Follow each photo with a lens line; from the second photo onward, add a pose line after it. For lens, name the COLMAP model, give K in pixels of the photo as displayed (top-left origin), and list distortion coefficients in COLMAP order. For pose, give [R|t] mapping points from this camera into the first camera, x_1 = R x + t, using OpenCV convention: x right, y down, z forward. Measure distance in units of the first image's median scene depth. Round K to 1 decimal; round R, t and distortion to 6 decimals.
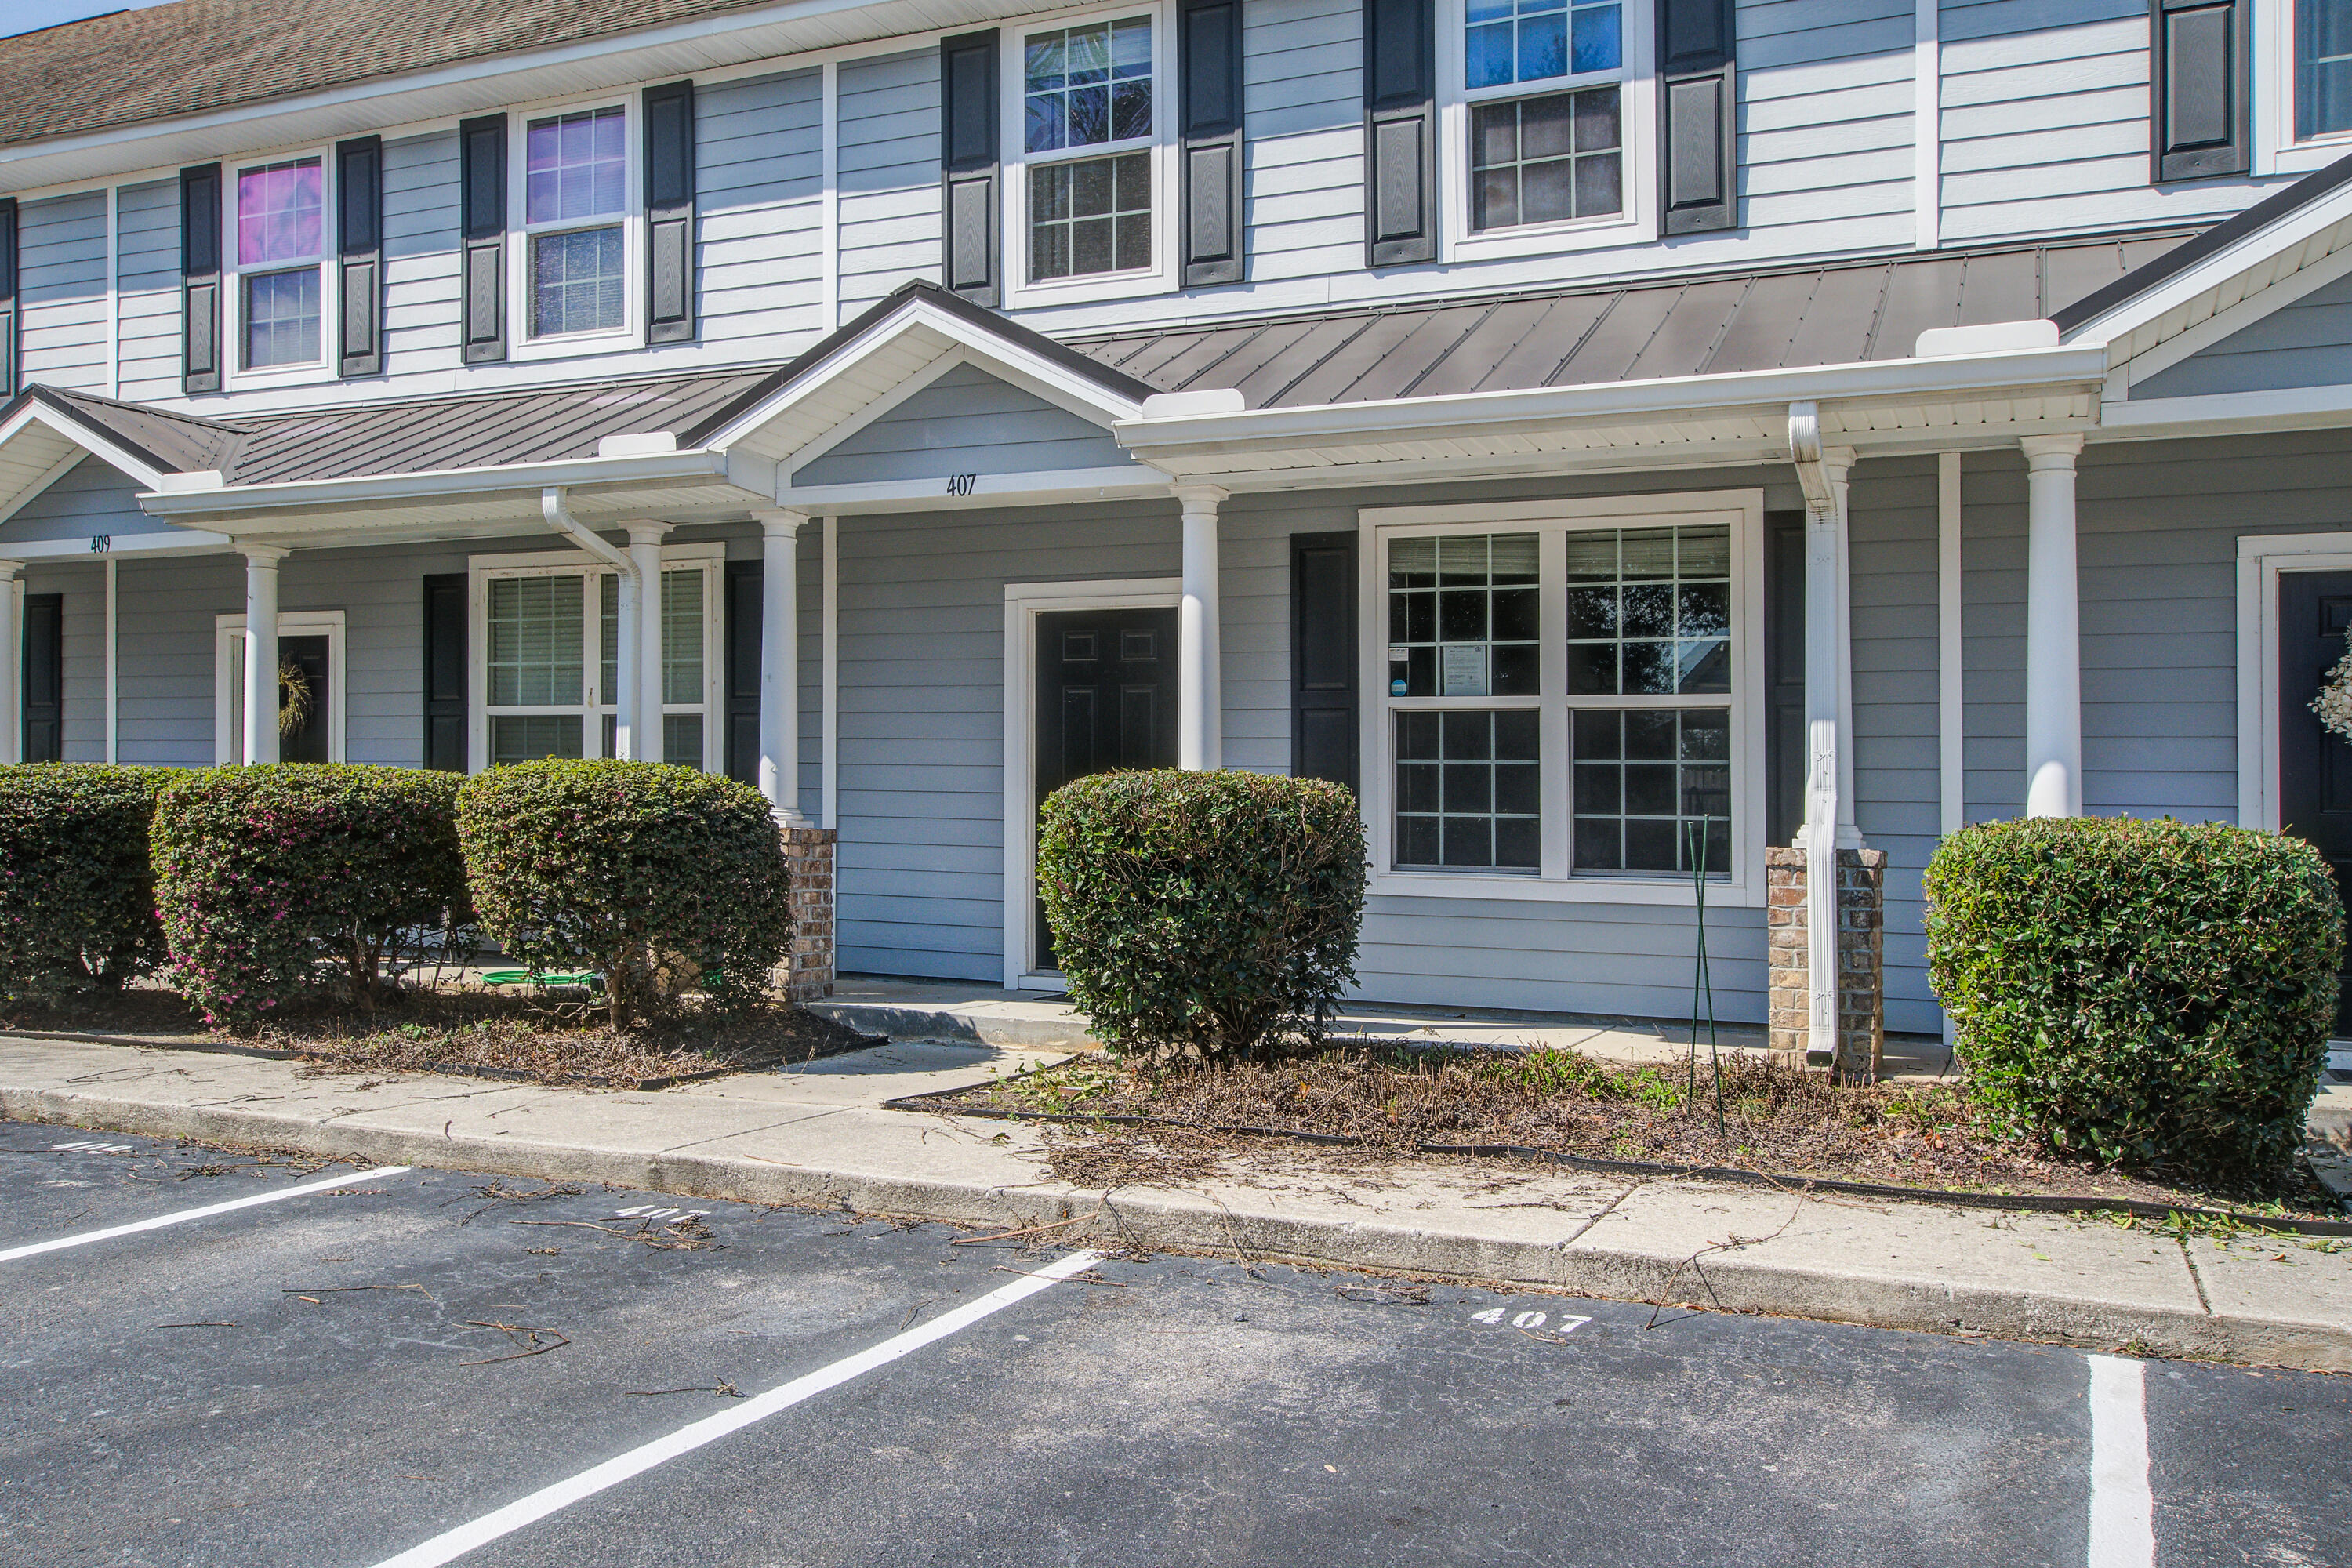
lens RADIAL K [[1807.6, 0, 1173.1], [0, 1807.6, 841.7], [0, 0, 1]] dist [0.013808, -0.003159]
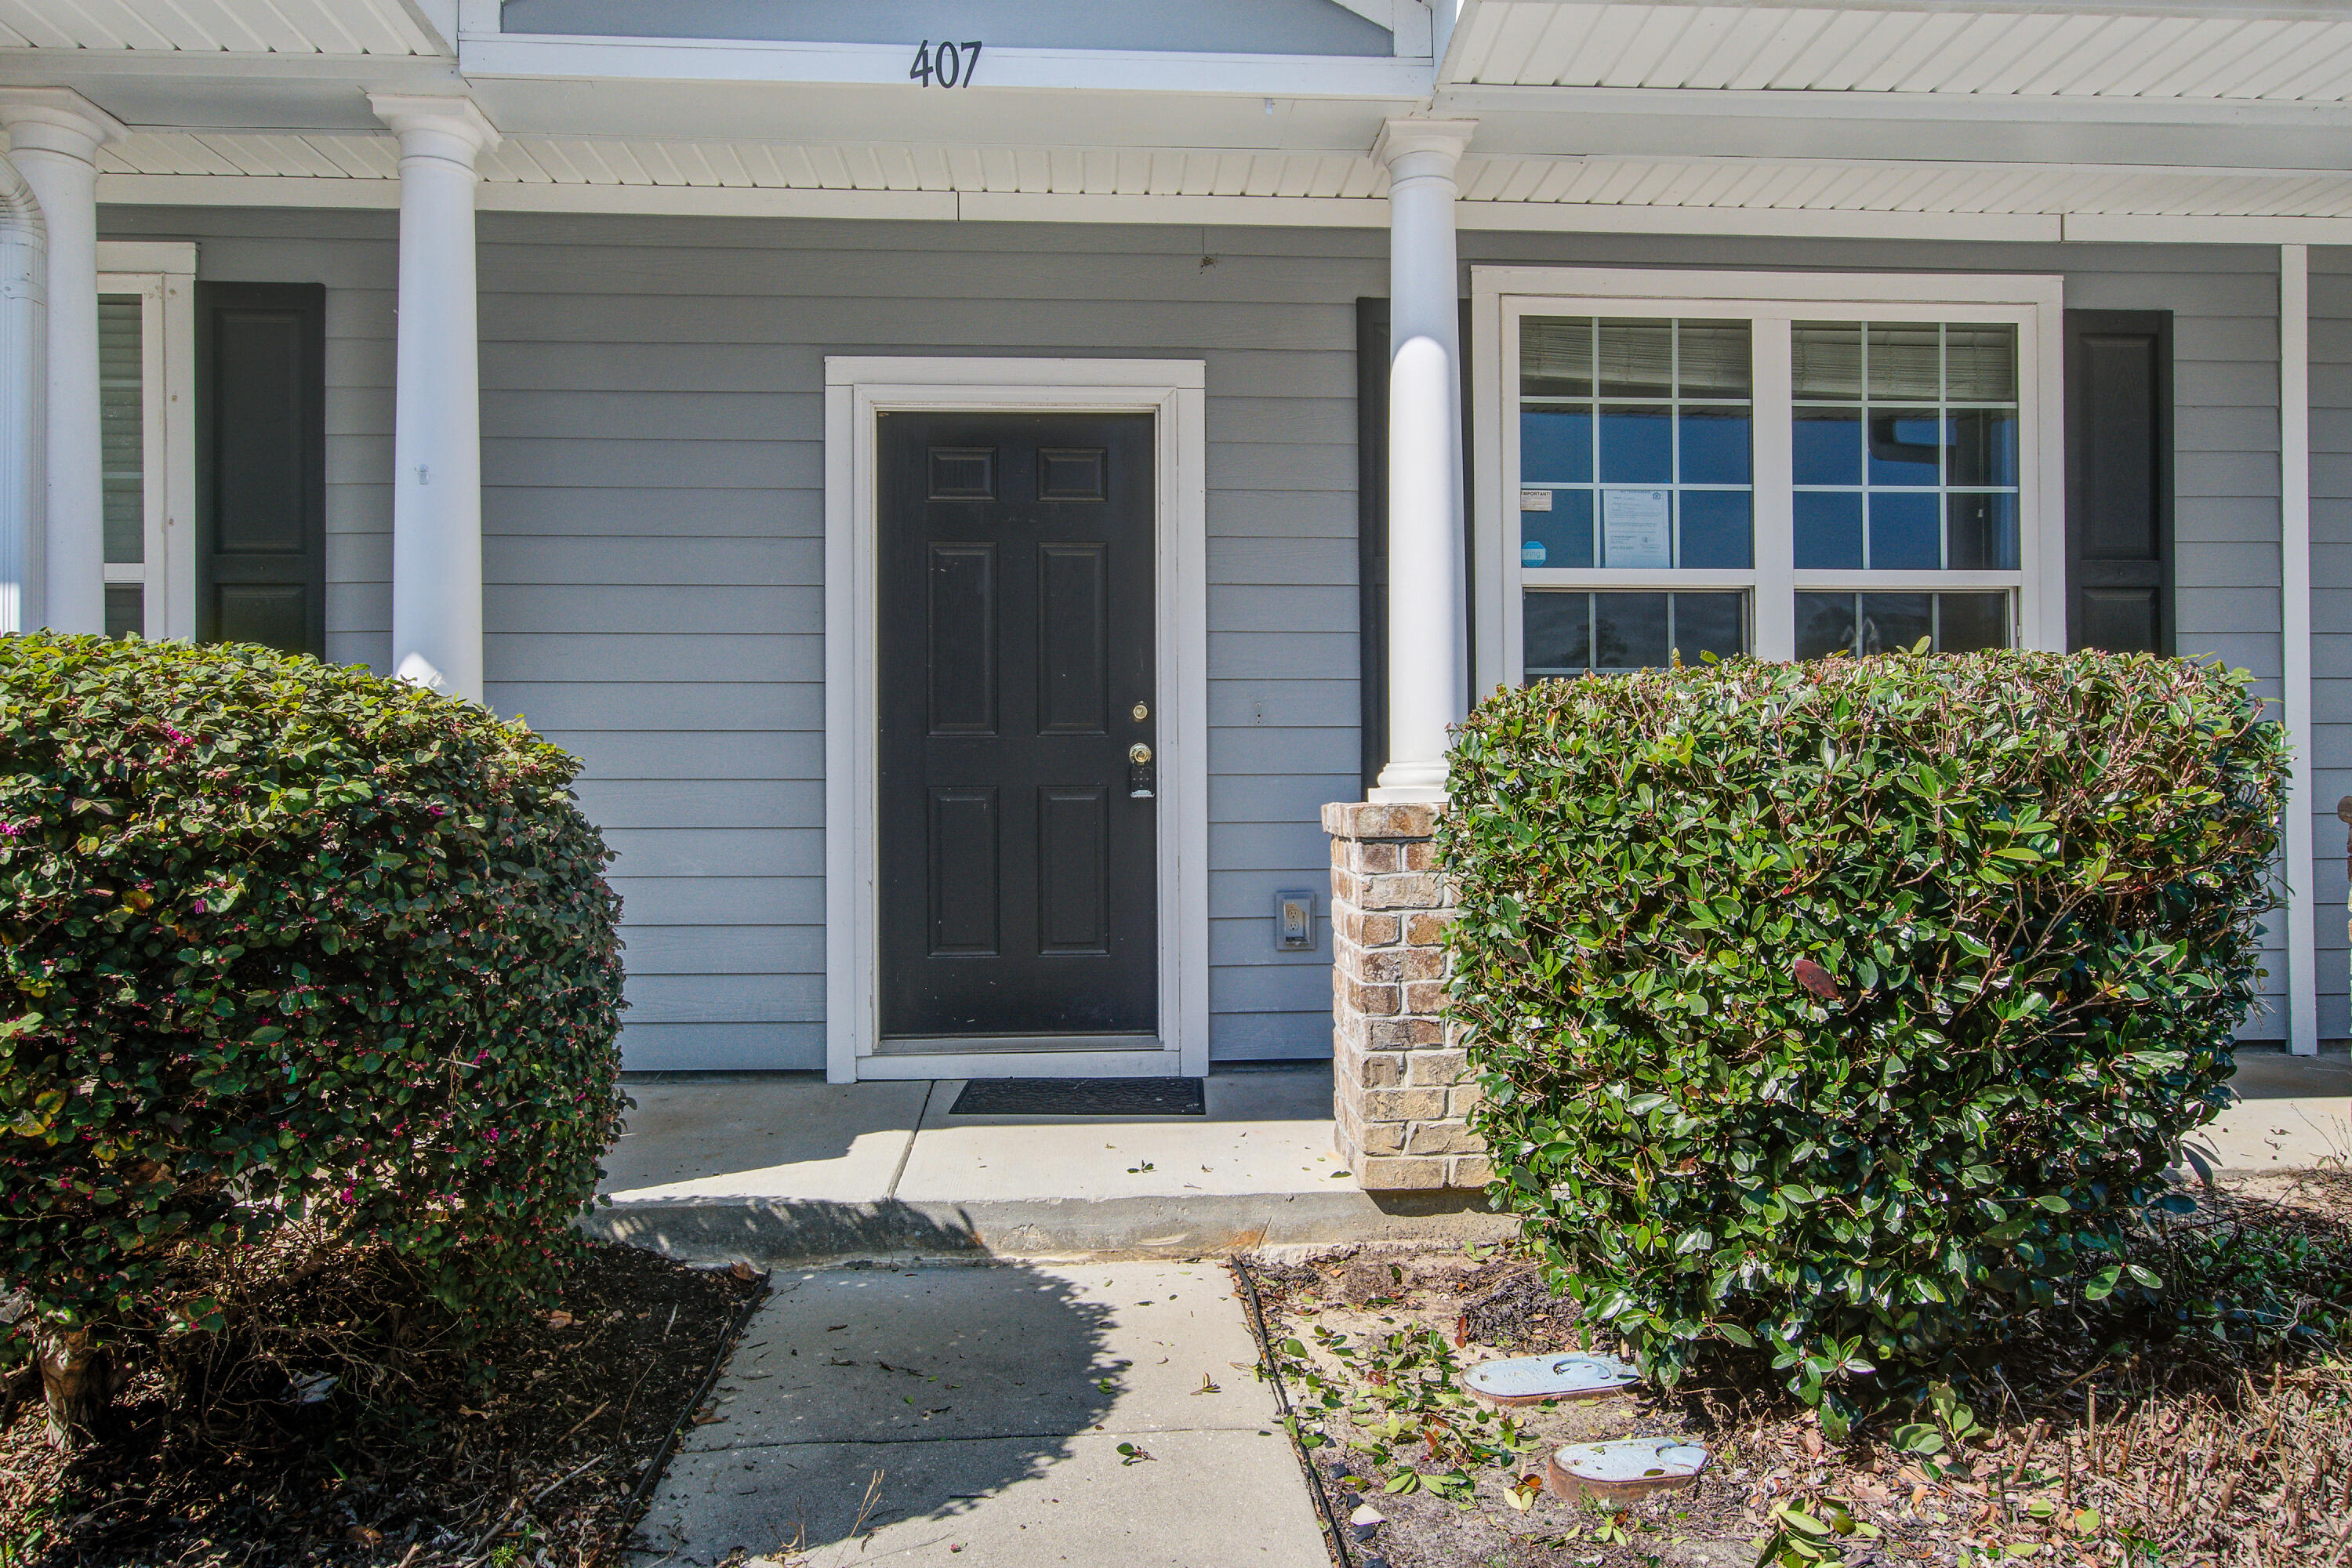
lens RADIAL K [[1453.0, 0, 1176.0], [0, 1453.0, 784.0], [0, 0, 1]] dist [-0.002385, -0.000116]
pose [[0.896270, -0.028497, 0.442592, -0.224023], [0.023208, 0.999580, 0.017364, -0.016492], [-0.442901, -0.005291, 0.896555, 0.613134]]
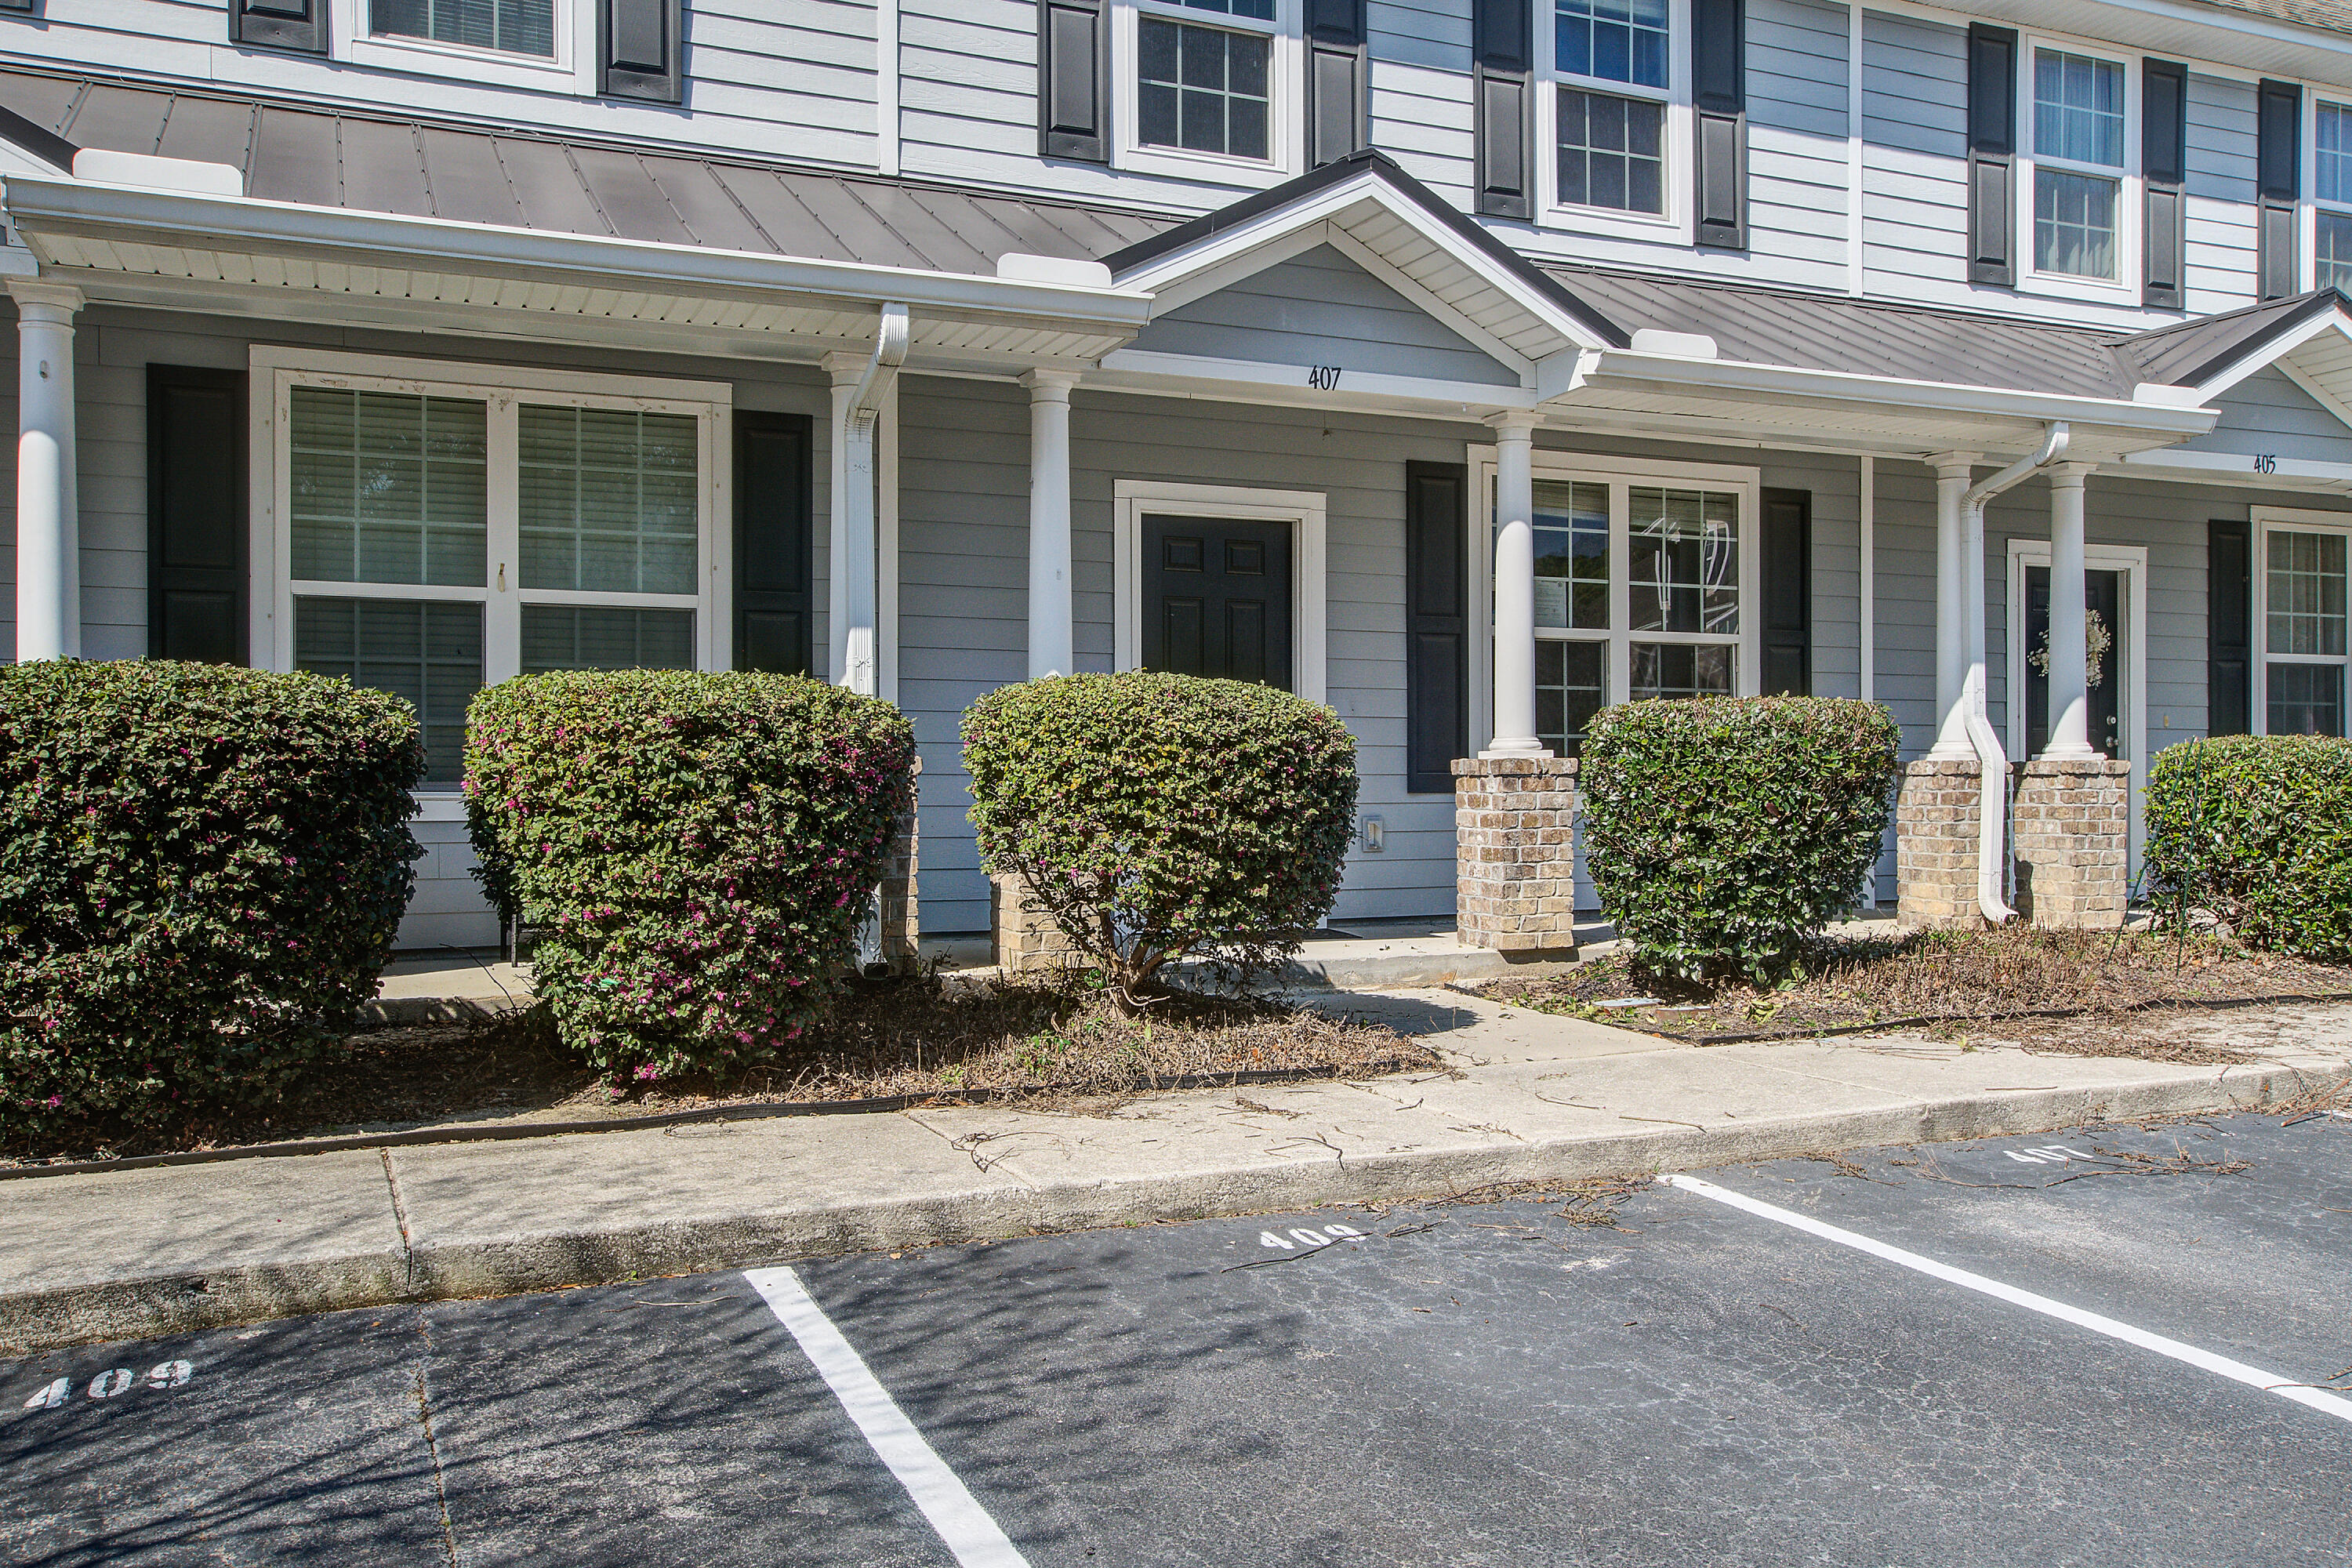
lens RADIAL K [[1914.4, 0, 1175.9], [0, 1914.4, 813.3], [0, 0, 1]] dist [0.018151, -0.000316]
pose [[0.685293, -0.040585, 0.727136, -0.862474], [0.013953, 0.998994, 0.042610, -0.019727], [-0.728134, -0.019055, 0.685170, 0.367018]]
